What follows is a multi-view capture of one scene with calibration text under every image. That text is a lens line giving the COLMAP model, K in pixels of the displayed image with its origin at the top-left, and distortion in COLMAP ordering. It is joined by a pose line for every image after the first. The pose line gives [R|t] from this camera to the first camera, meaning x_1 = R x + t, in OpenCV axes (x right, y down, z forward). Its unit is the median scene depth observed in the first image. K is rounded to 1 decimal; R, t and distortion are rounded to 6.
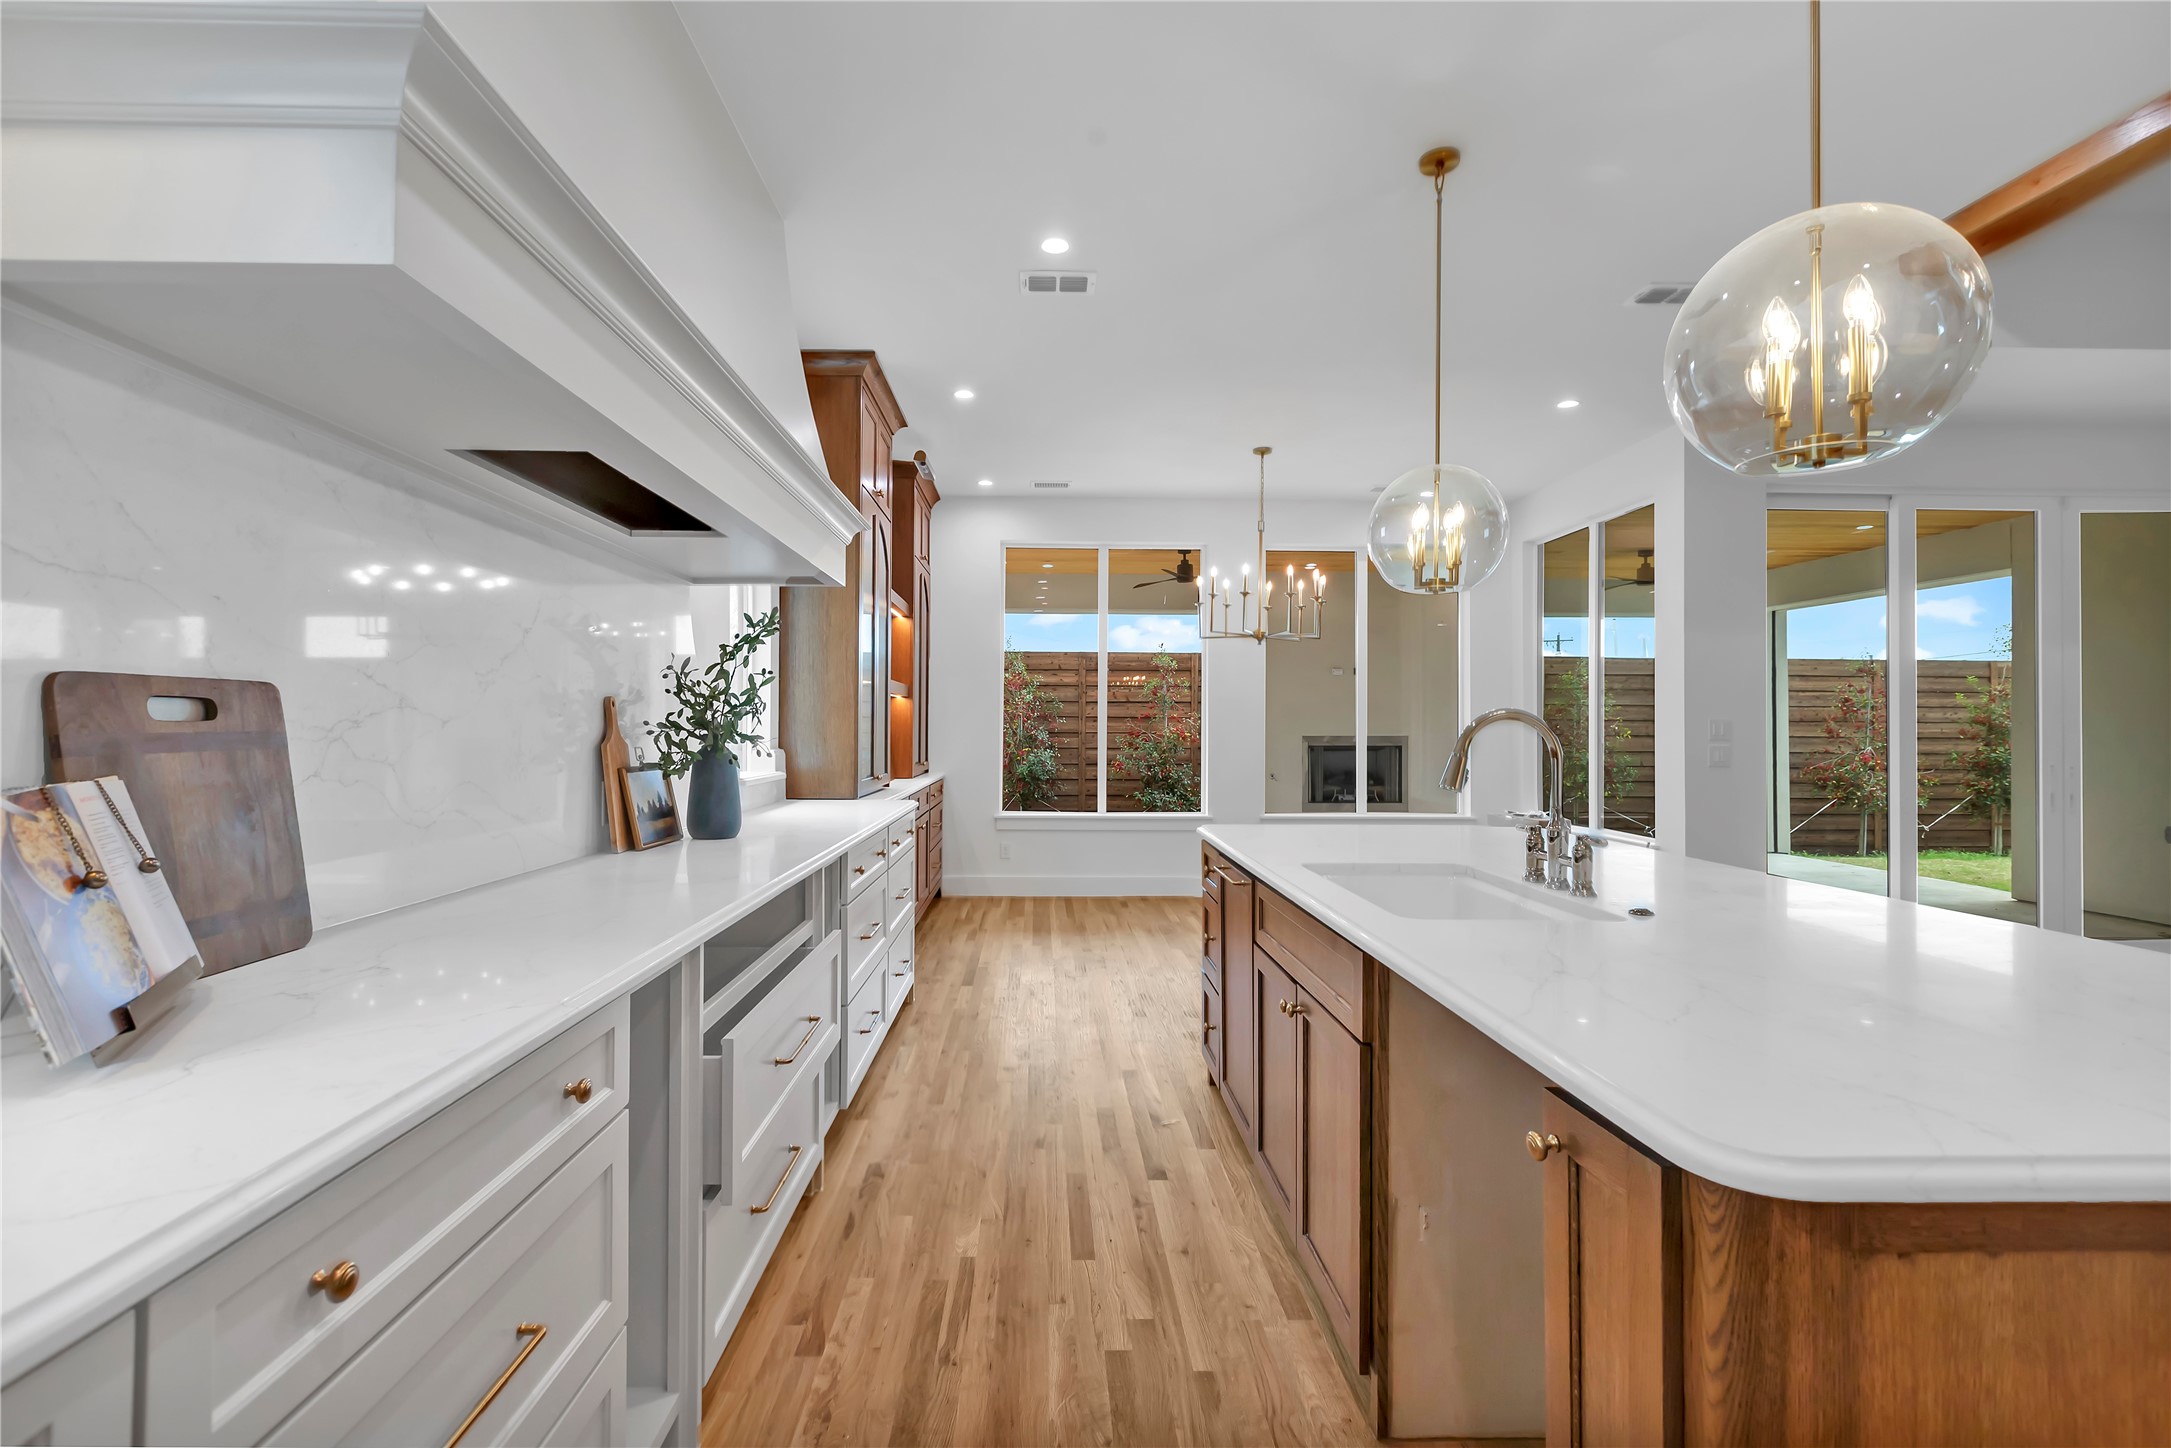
lens RADIAL K [[977.3, 0, 1079.0], [0, 977.3, 710.1], [0, 0, 1]] dist [-0.000008, 0.000499]
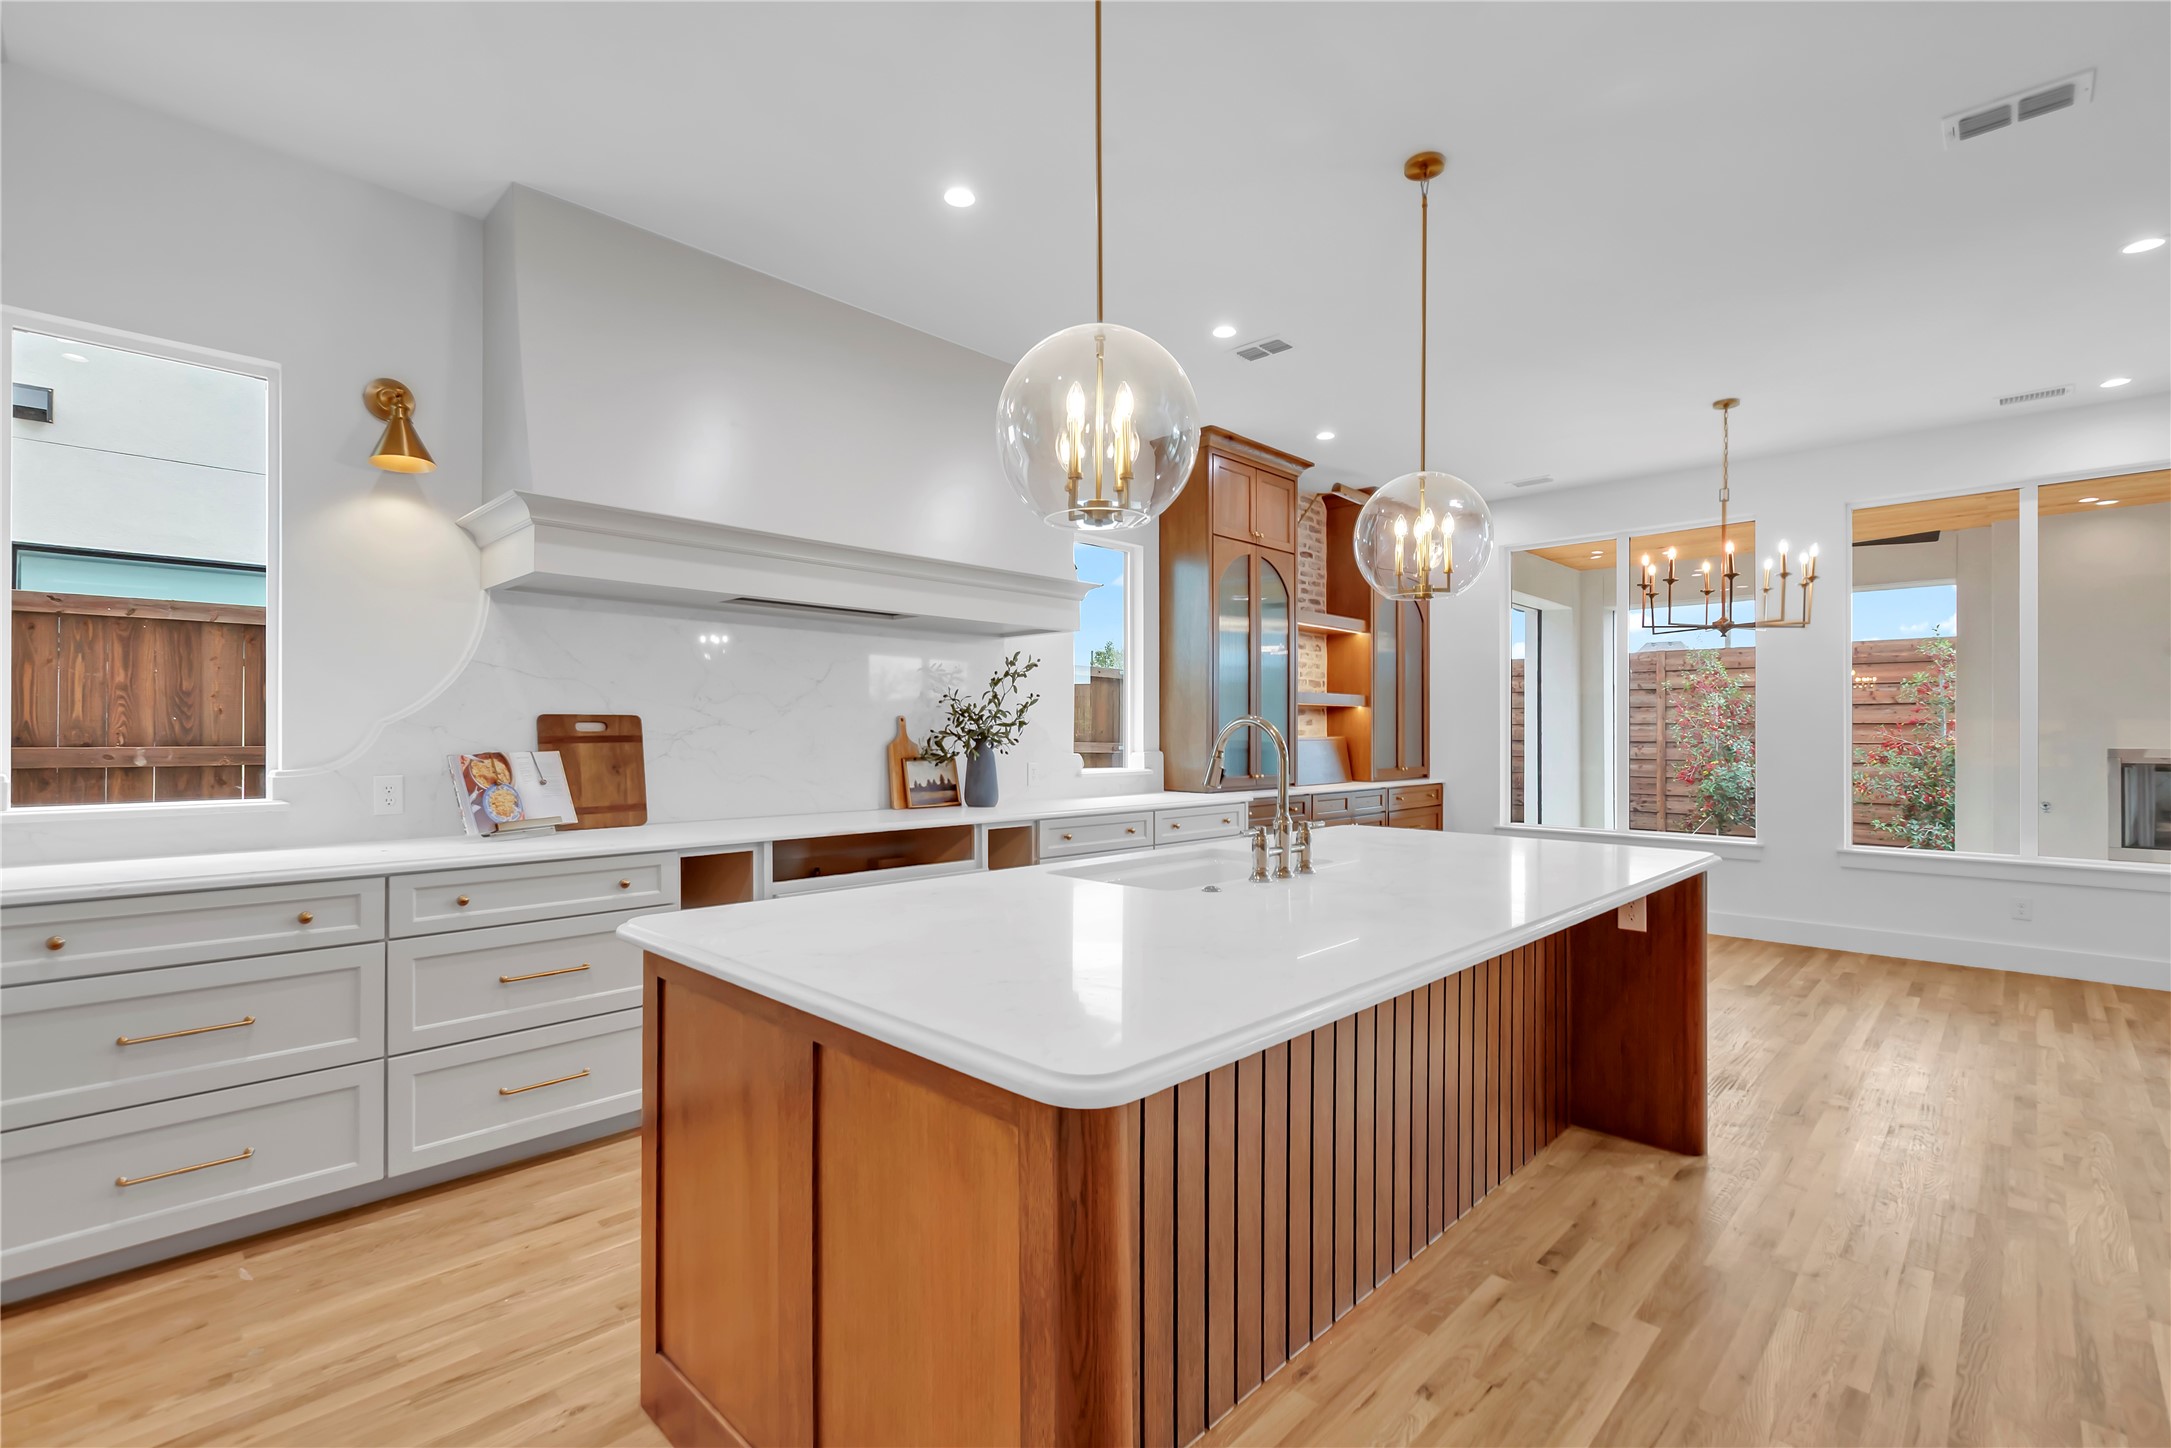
lens RADIAL K [[978.6, 0, 1085.5], [0, 978.6, 724.0], [0, 0, 1]] dist [0.001235, 0.000040]
pose [[0.691600, -0.004709, -0.722266, 0.845813], [0.009641, 0.999950, 0.002713, -0.000602], [0.722217, -0.008839, 0.691610, 0.059522]]
